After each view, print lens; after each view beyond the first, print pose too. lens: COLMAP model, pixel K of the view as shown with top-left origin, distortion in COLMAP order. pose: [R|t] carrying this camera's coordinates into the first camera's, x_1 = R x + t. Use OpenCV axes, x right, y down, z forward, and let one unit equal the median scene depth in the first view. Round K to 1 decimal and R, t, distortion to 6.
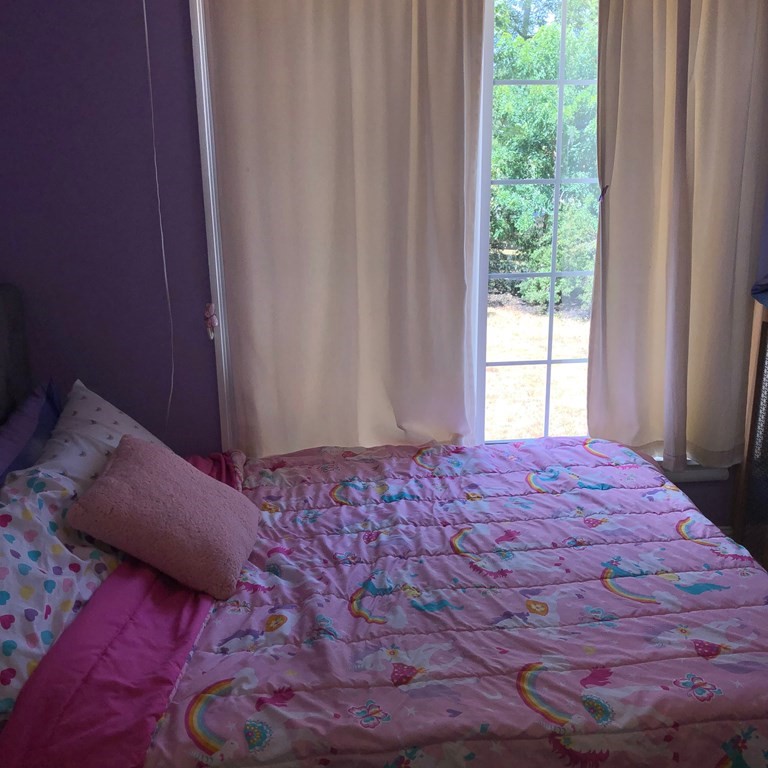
lens RADIAL K [[833.3, 0, 384.1], [0, 833.3, 379.0], [0, 0, 1]] dist [0.022719, 0.000000]
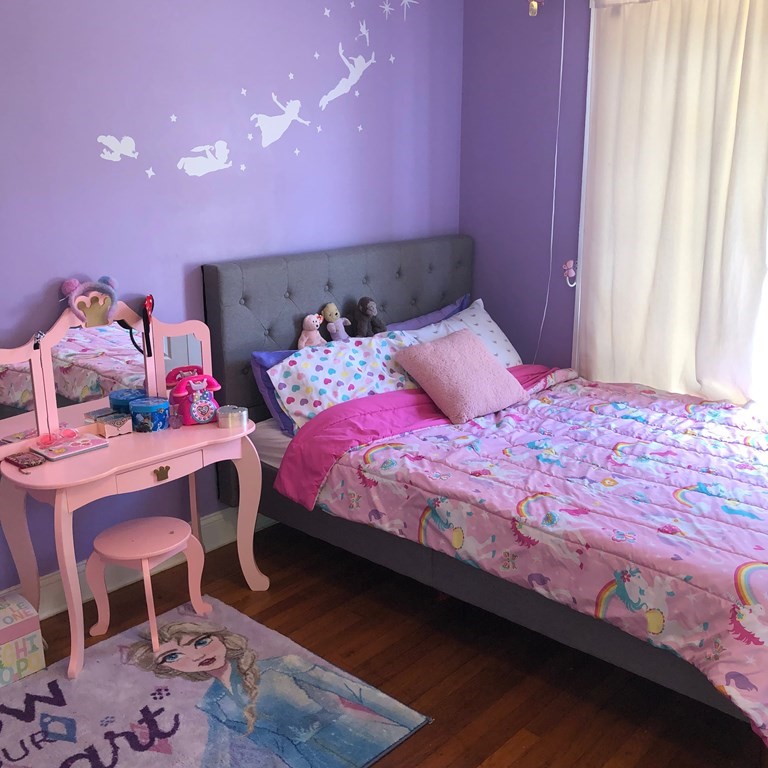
lens RADIAL K [[833.3, 0, 384.8], [0, 833.3, 385.7], [0, 0, 1]] dist [0.022719, 0.000000]
pose [[0.642716, 0.207515, -0.737464, 1.080663], [-0.205516, 0.974035, 0.094972, 0.074104], [0.738024, 0.090521, 0.668675, -0.239878]]
